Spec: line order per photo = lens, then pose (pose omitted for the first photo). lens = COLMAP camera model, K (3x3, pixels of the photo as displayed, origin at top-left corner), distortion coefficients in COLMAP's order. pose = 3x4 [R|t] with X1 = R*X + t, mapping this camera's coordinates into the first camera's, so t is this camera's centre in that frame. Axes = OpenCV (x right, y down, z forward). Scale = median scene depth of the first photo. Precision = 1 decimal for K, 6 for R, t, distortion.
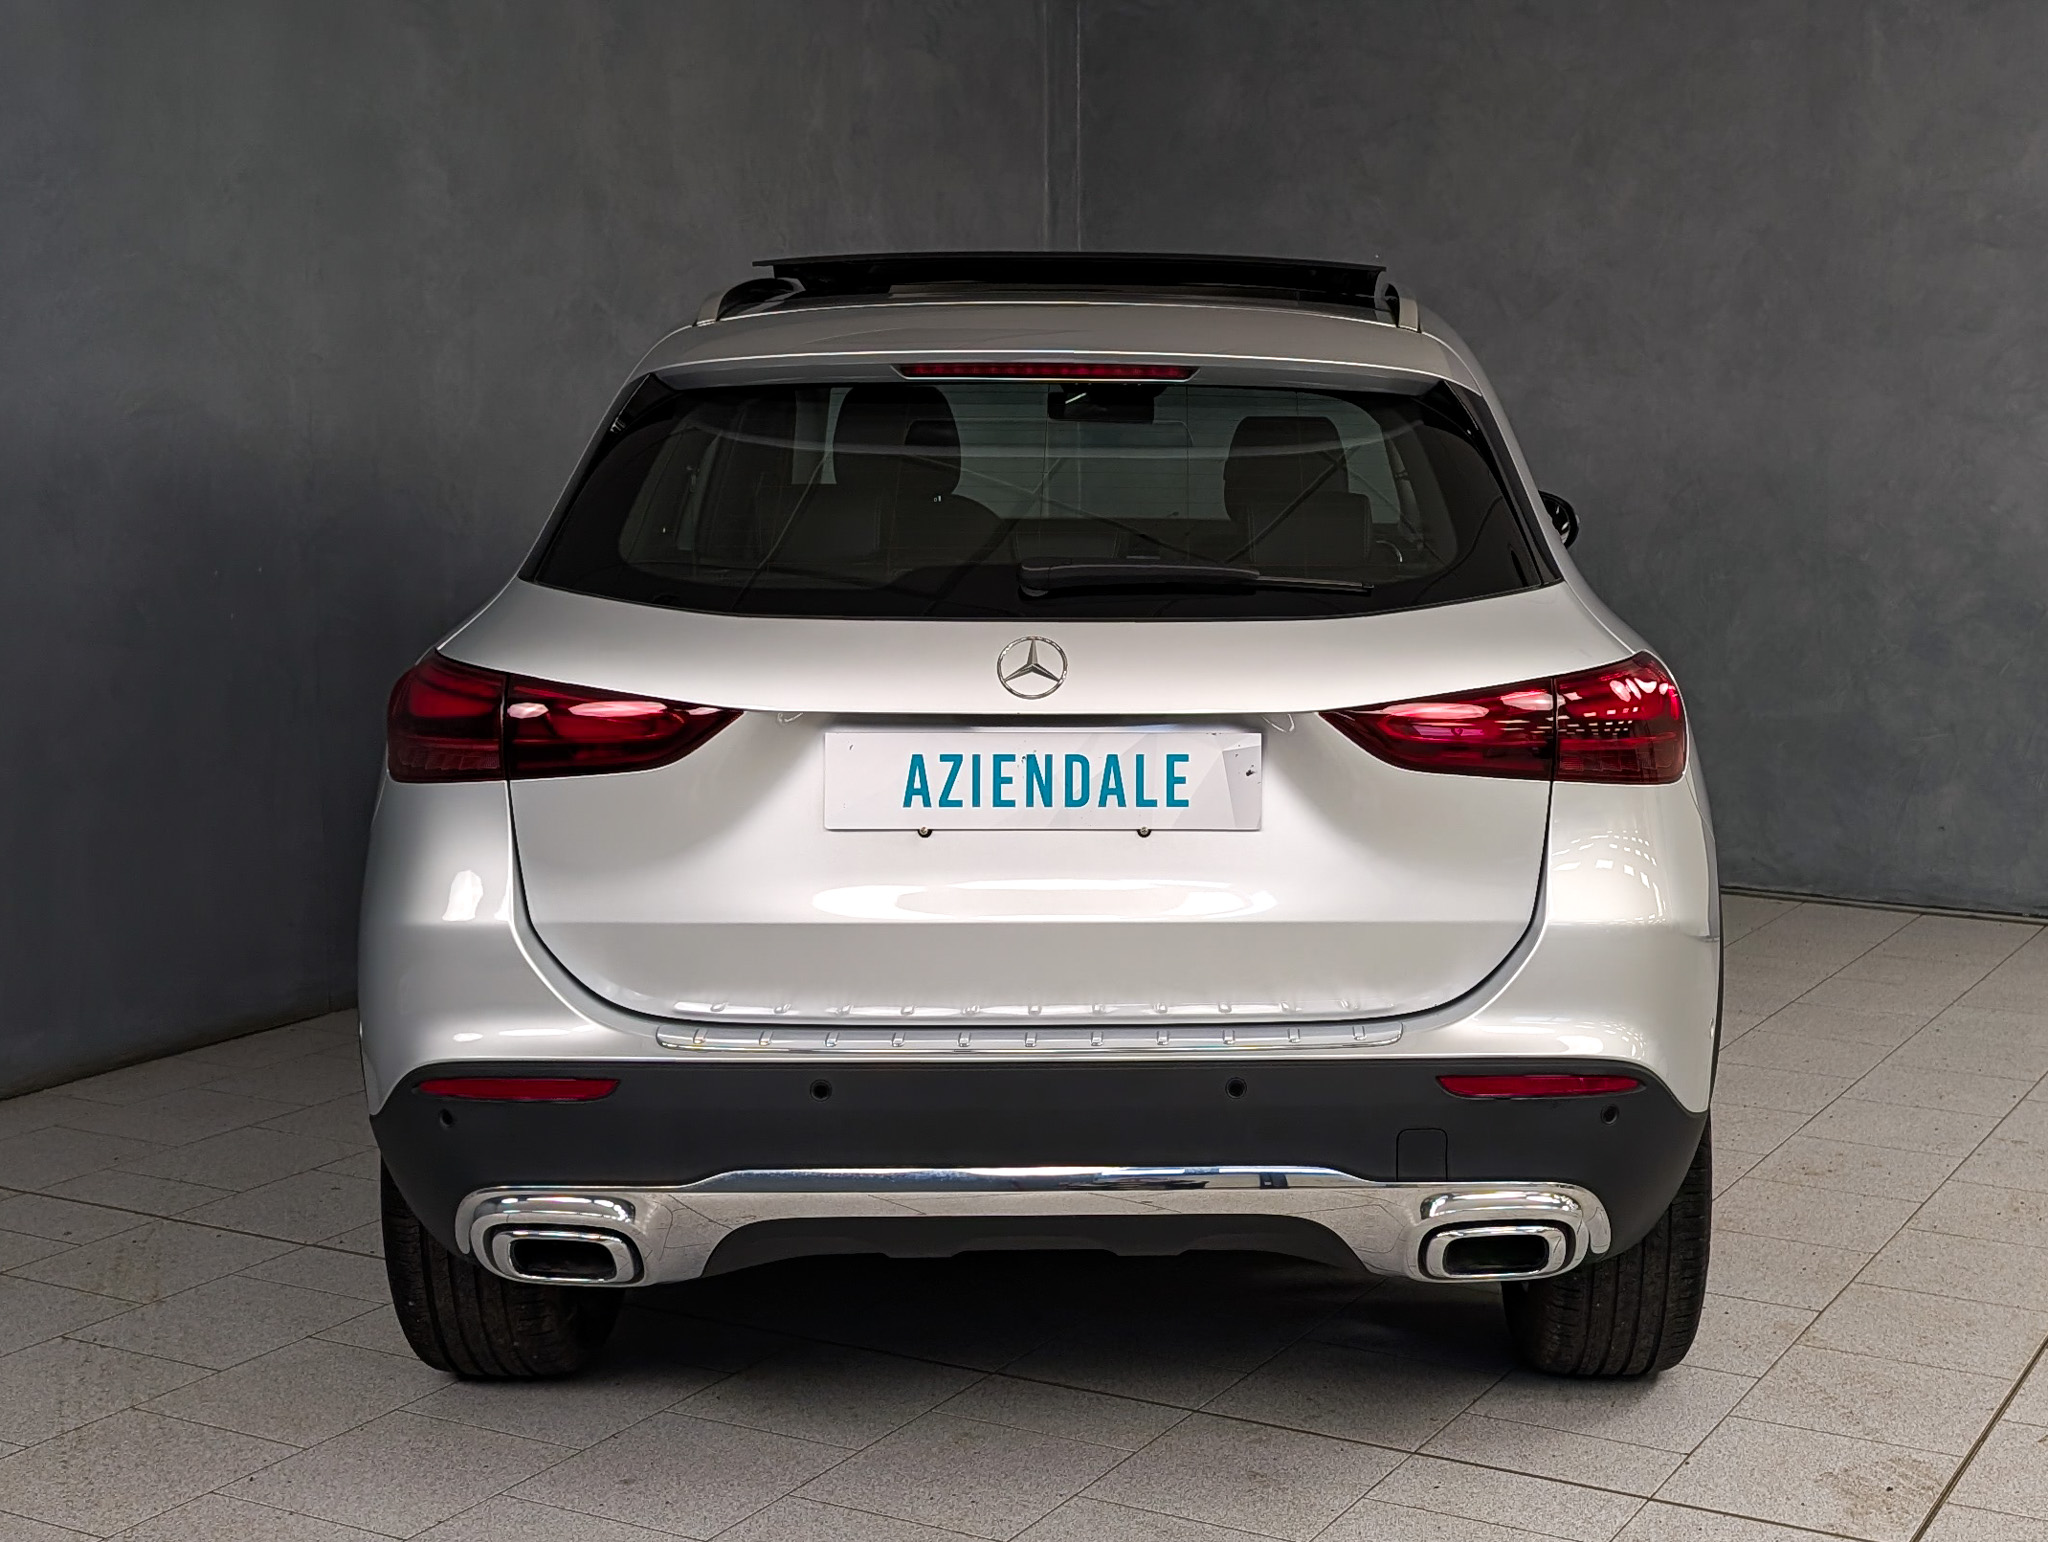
lens RADIAL K [[1840.9, 0, 943.3], [0, 1840.9, 856.2], [0, 0, 1]] dist [0.018616, -0.028619]
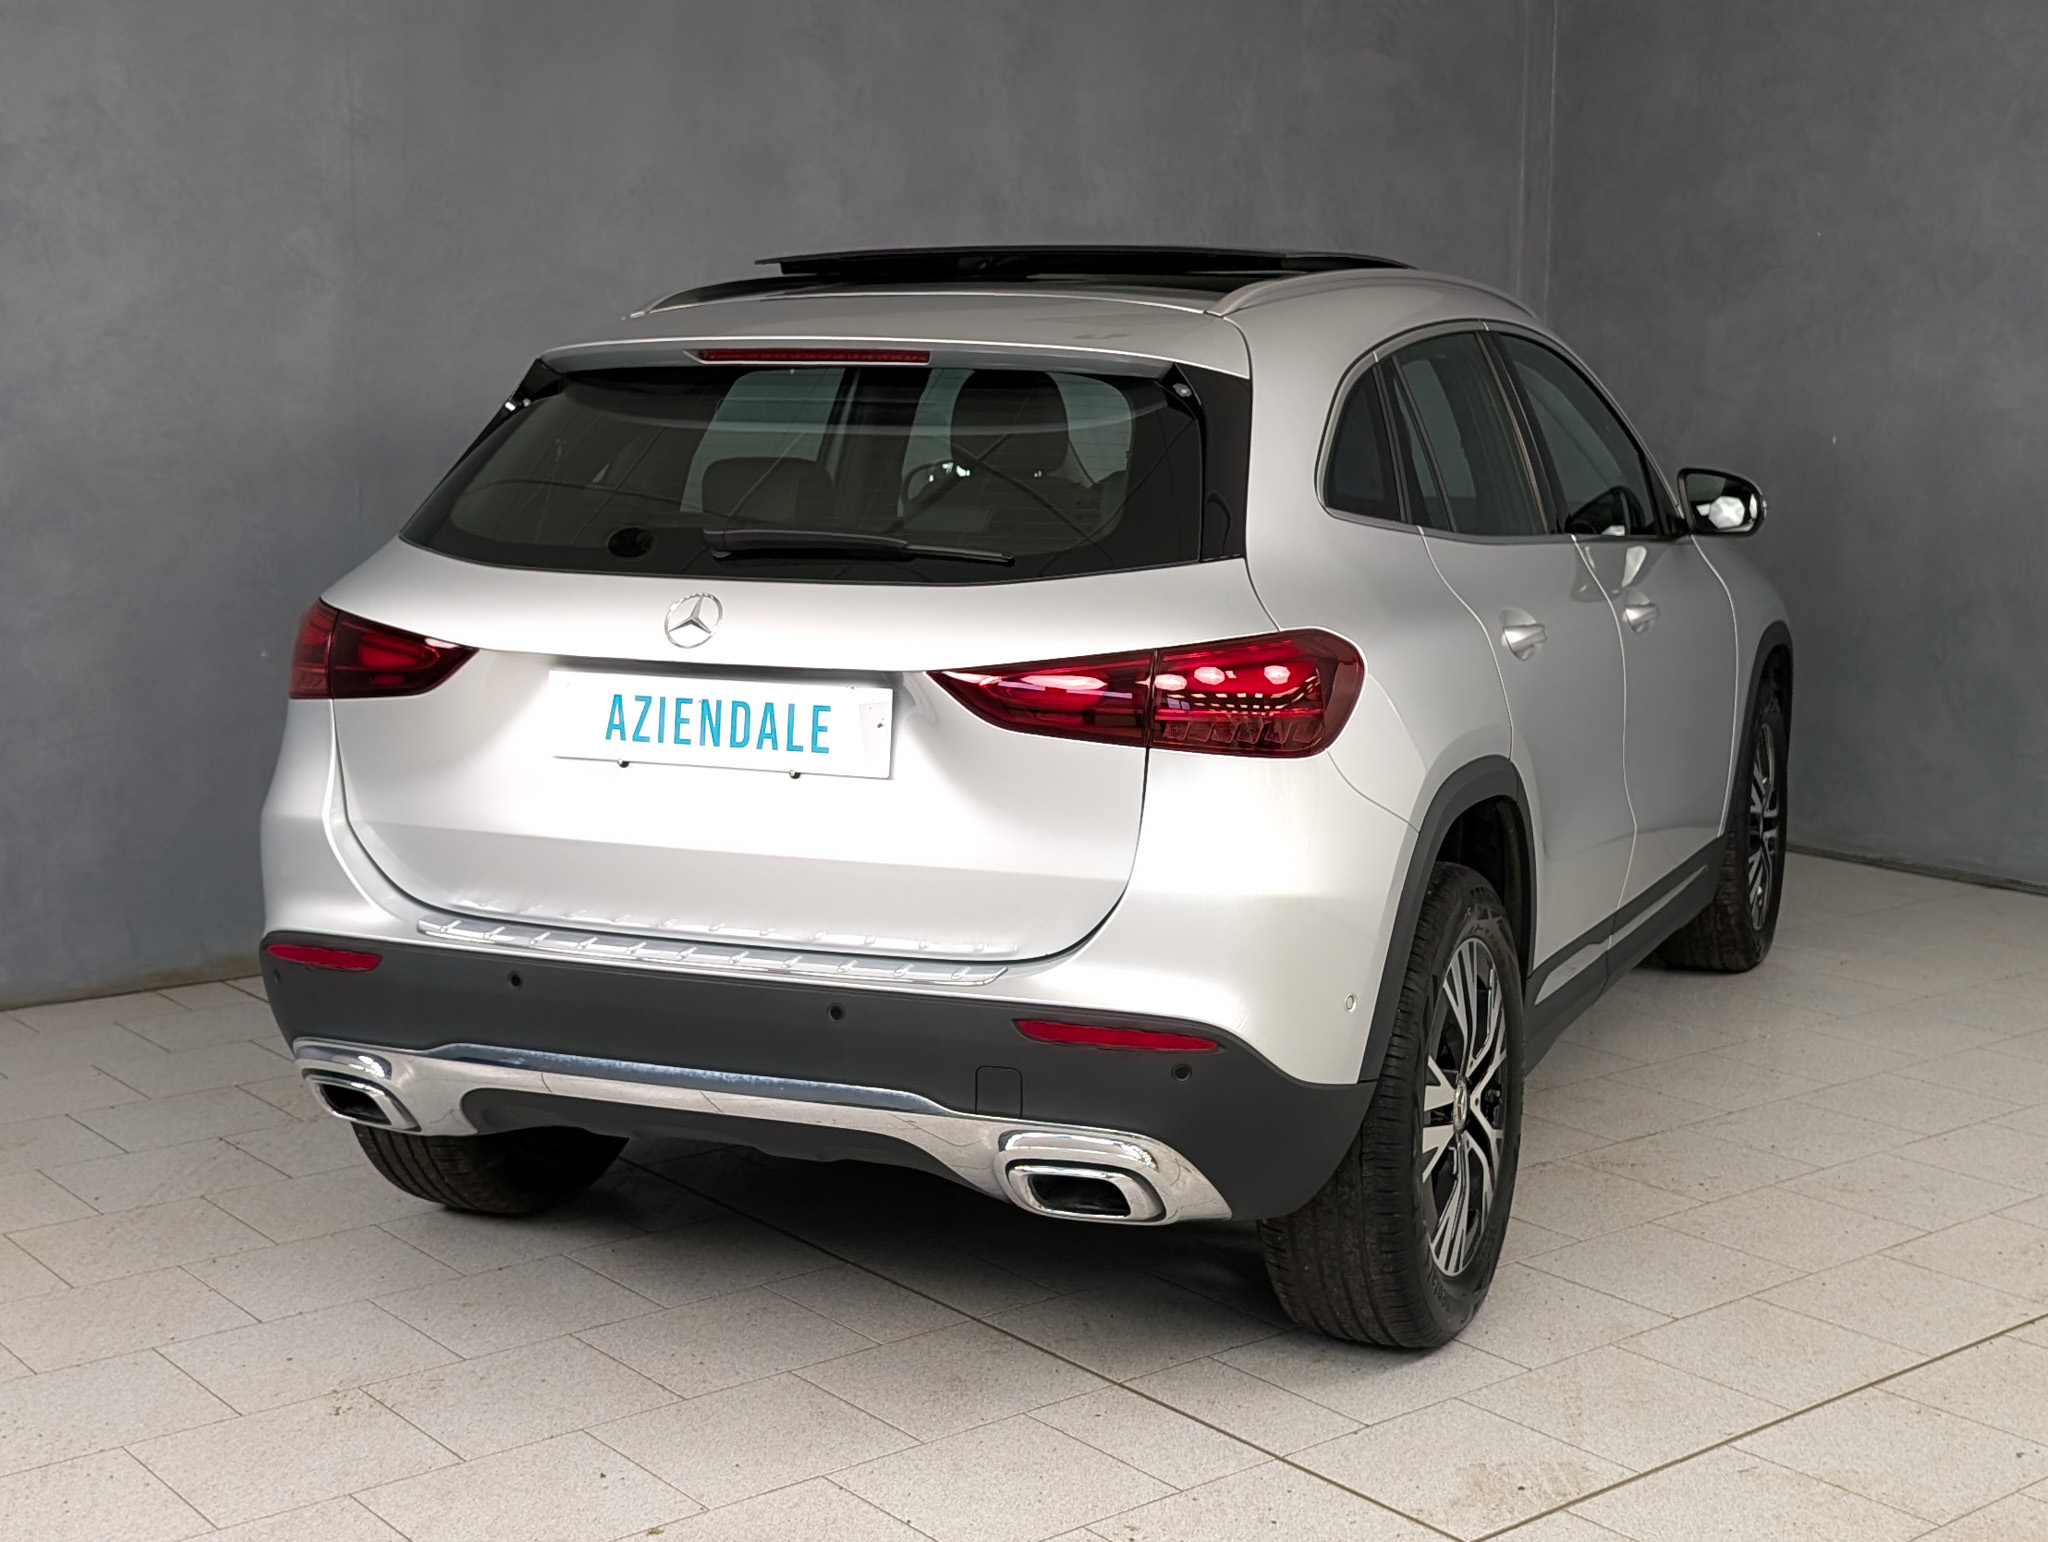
lens RADIAL K [[1715.4, 0, 1092.8], [0, 1715.4, 813.4], [0, 0, 1]] dist [0.033395, -0.044185]
pose [[0.961490, 0.065657, -0.266881, 0.543035], [-0.064887, 0.997824, 0.011712, -0.012879], [0.267069, 0.006056, 0.963658, 0.054914]]
